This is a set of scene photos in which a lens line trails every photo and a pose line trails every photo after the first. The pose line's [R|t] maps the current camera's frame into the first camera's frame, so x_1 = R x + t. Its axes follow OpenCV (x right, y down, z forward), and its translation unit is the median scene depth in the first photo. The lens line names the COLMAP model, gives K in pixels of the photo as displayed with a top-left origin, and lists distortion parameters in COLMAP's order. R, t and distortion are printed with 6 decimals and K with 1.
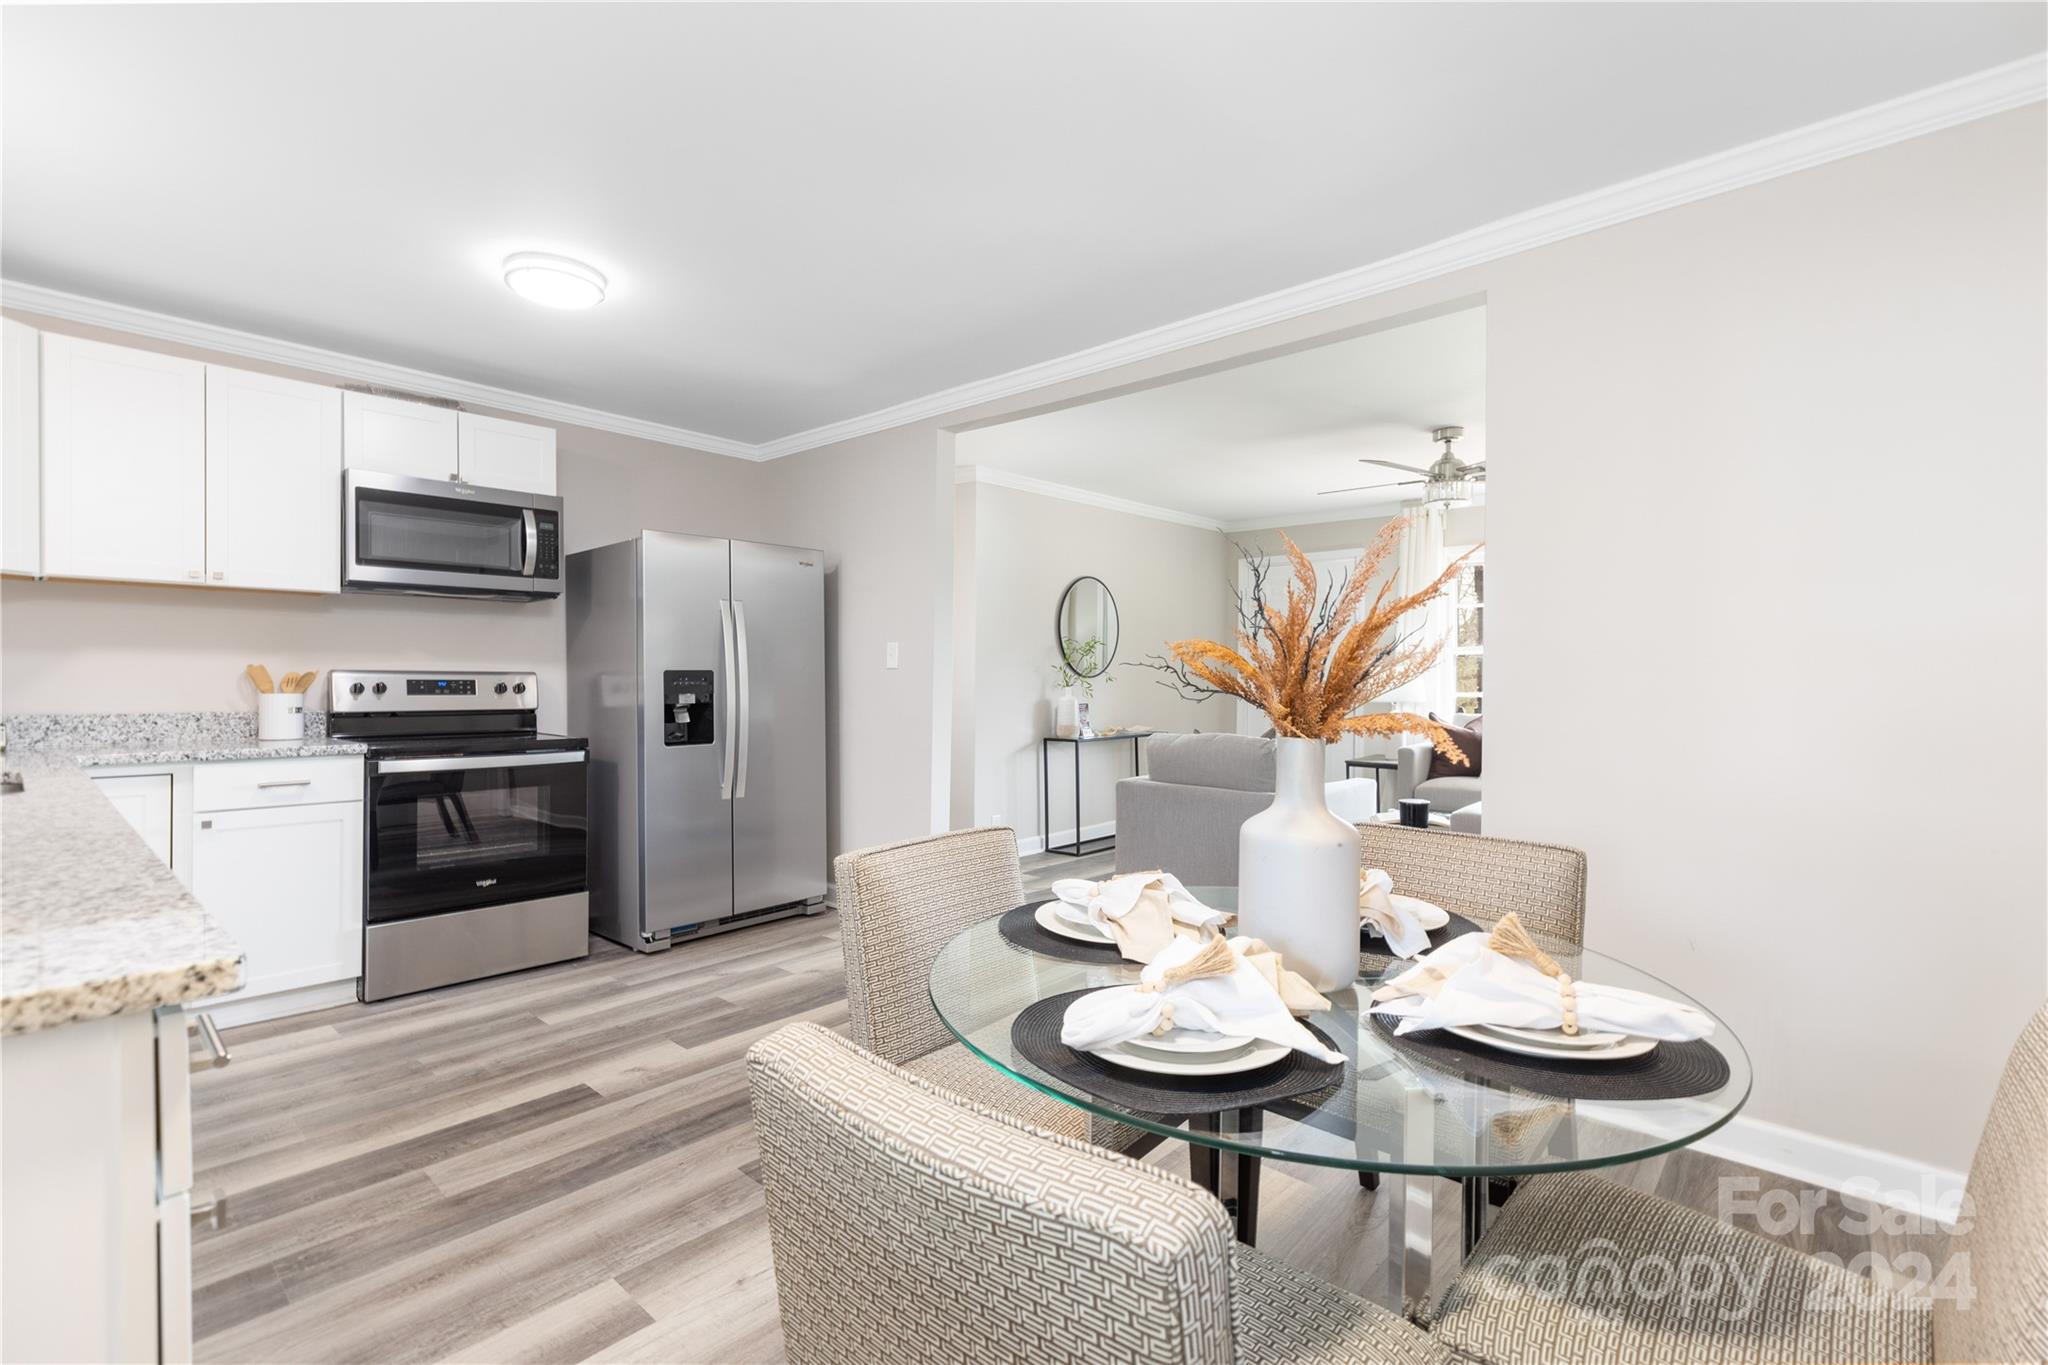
lens RADIAL K [[927.4, 0, 1025.4], [0, 927.4, 677.6], [0, 0, 1]] dist [0.003648, 0.000075]
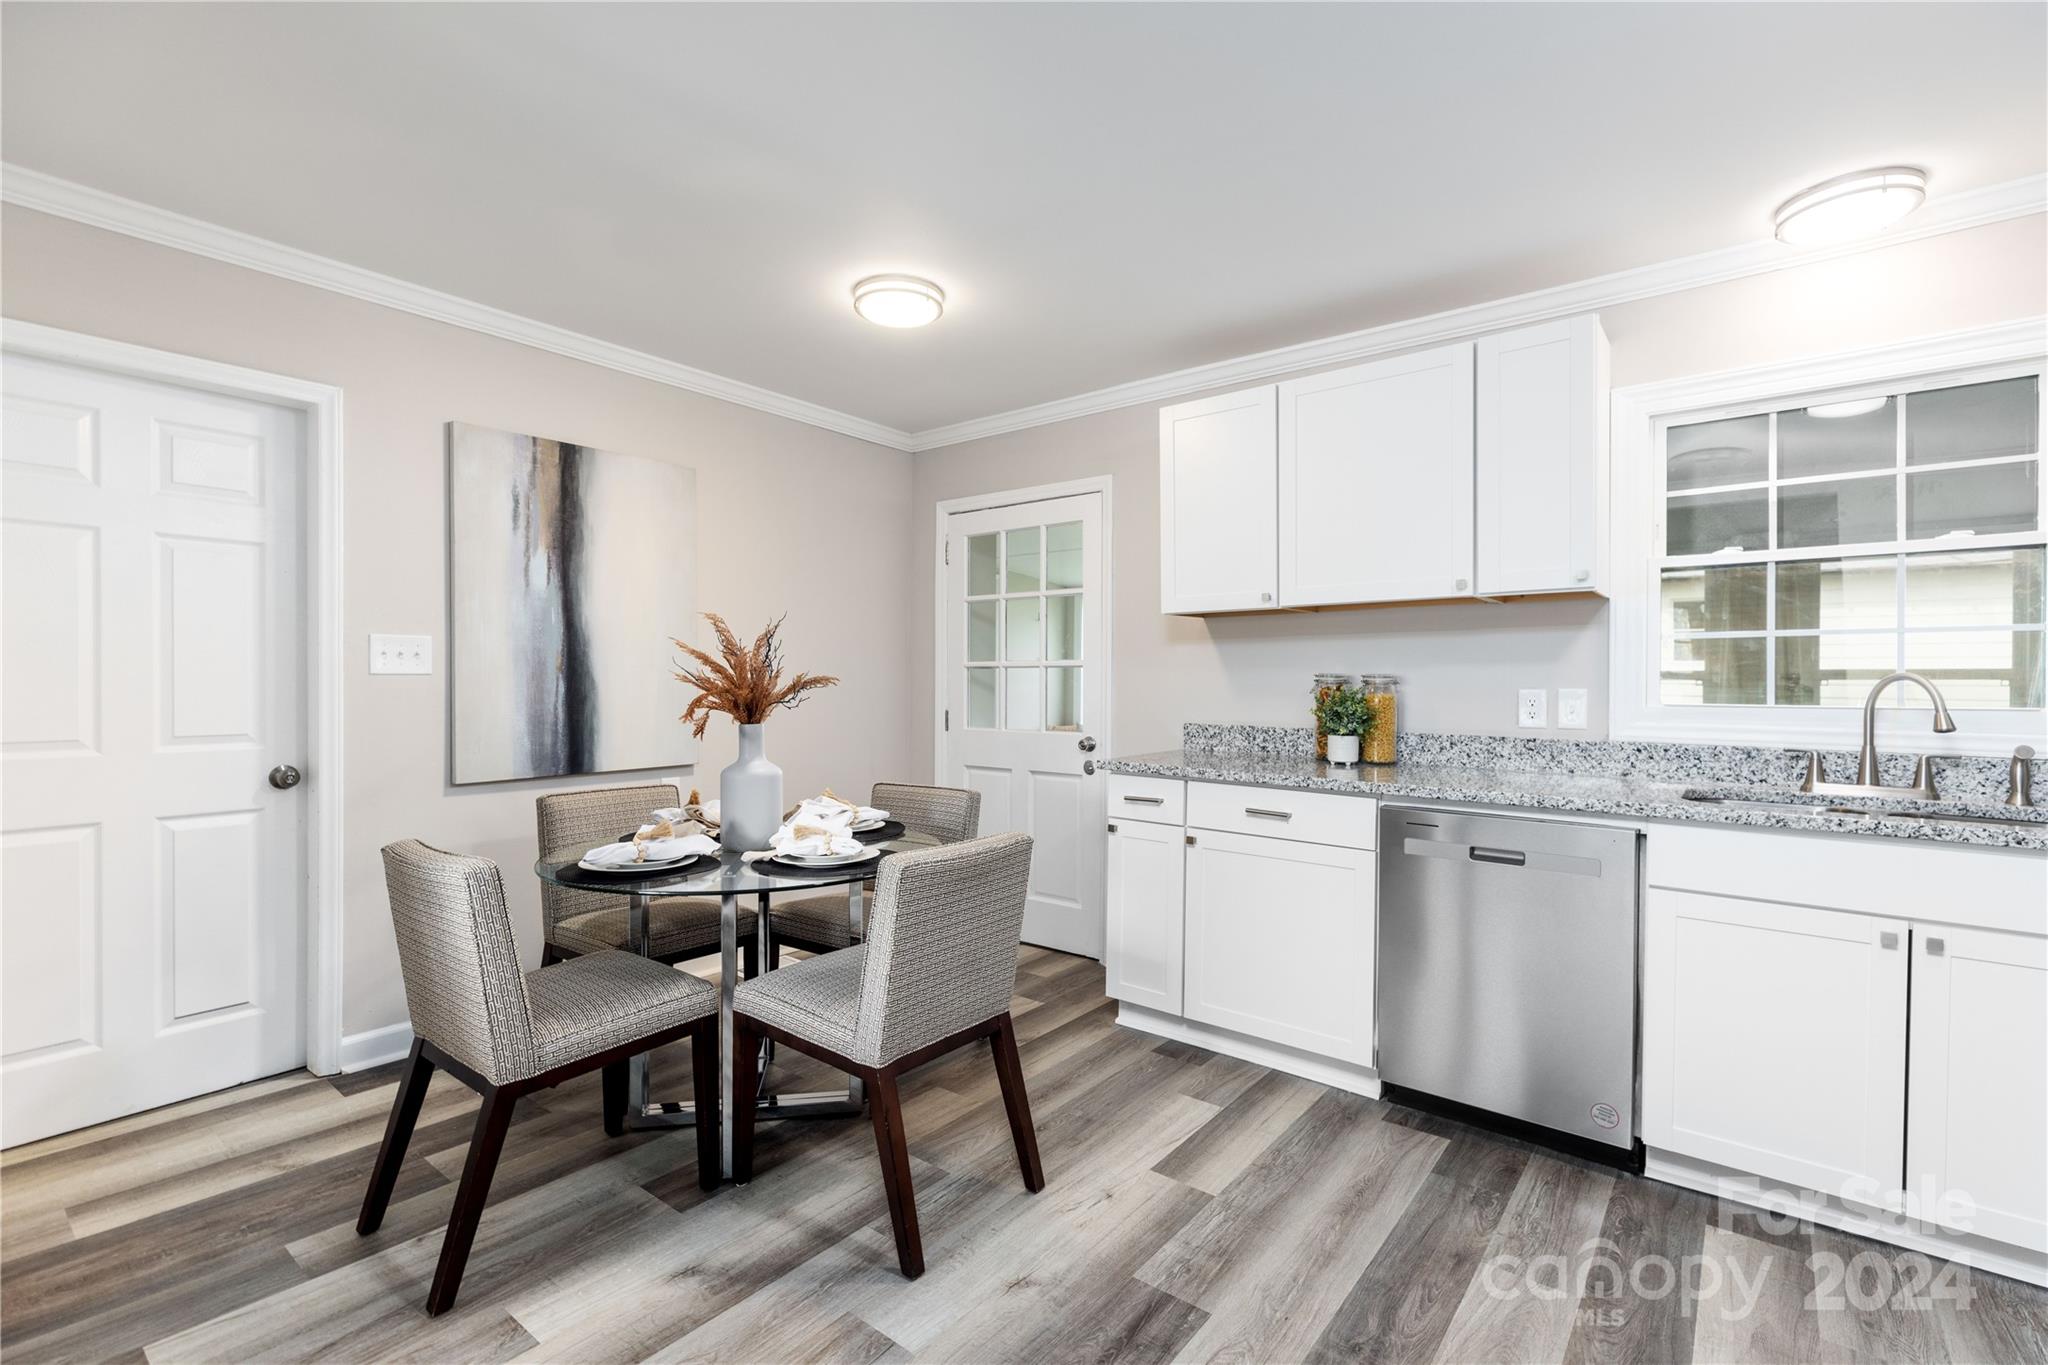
lens RADIAL K [[927.4, 0, 1020.5], [0, 927.4, 684.6], [0, 0, 1]] dist [0.003648, 0.000075]
pose [[-0.997665, -0.012546, -0.067131, -0.057031], [-0.013840, 0.999727, 0.018848, -0.020039], [0.066876, 0.019733, -0.997566, 1.198347]]
